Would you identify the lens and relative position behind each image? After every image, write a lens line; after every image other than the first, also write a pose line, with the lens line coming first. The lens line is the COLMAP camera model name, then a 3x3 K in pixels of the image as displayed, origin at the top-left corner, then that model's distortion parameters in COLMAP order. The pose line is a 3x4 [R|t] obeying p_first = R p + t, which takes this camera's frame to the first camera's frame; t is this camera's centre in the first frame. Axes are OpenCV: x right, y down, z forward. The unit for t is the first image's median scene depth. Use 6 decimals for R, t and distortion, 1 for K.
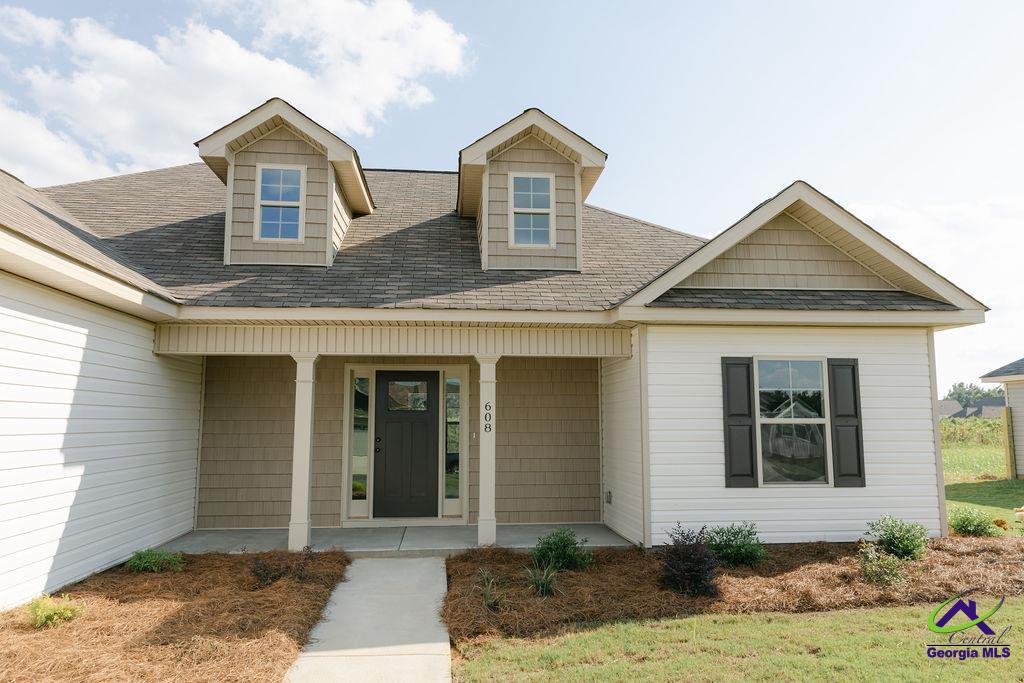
lens RADIAL K [[680.5, 0, 512.0], [0, 680.5, 341.5], [0, 0, 1]] dist [-0.001698, -0.000325]
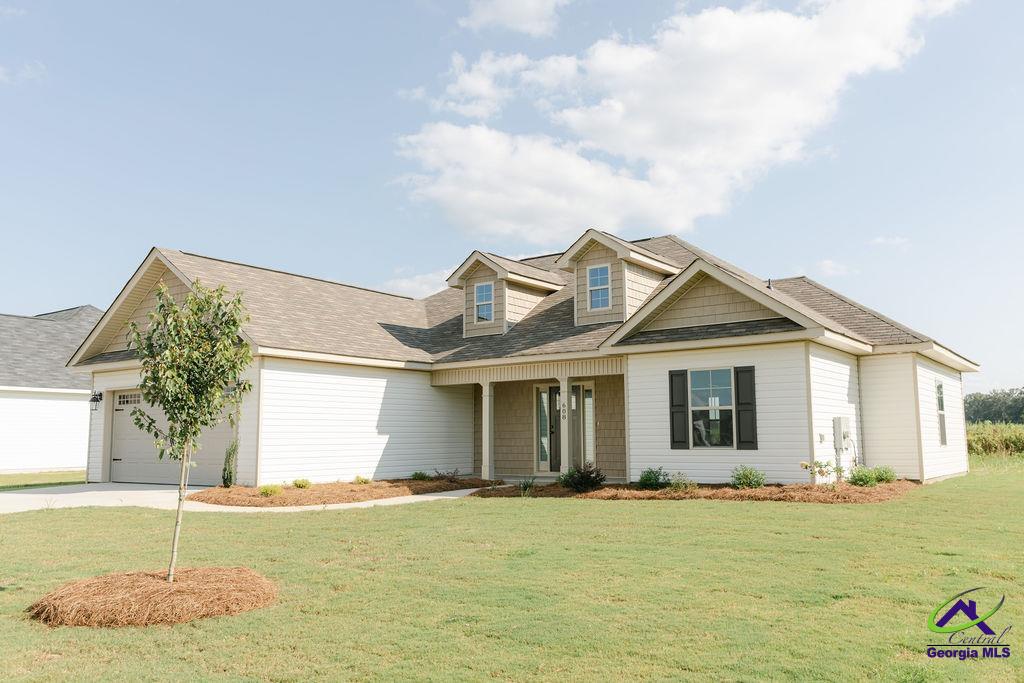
lens RADIAL K [[810.2, 0, 512.0], [0, 810.2, 341.5], [0, 0, 1]] dist [0.009308, 0.003988]
pose [[0.744808, -0.085197, -0.661818, 1.305288], [0.084216, 0.995887, -0.033426, -0.013864], [0.661944, -0.030839, 0.748919, -0.705889]]
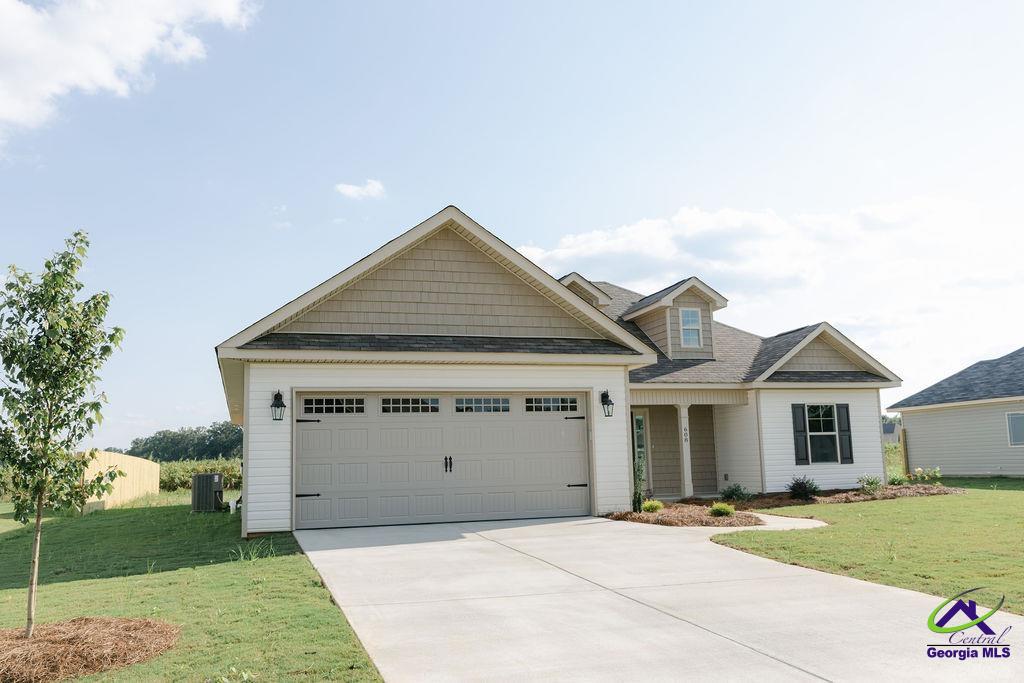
lens RADIAL K [[841.0, 0, 512.0], [0, 841.0, 341.5], [0, 0, 1]] dist [-0.004630, 0.000645]
pose [[0.978483, 0.003172, 0.206302, -1.060290], [0.003087, 0.999545, -0.030008, -0.093131], [-0.206303, 0.029999, 0.978028, -1.352939]]
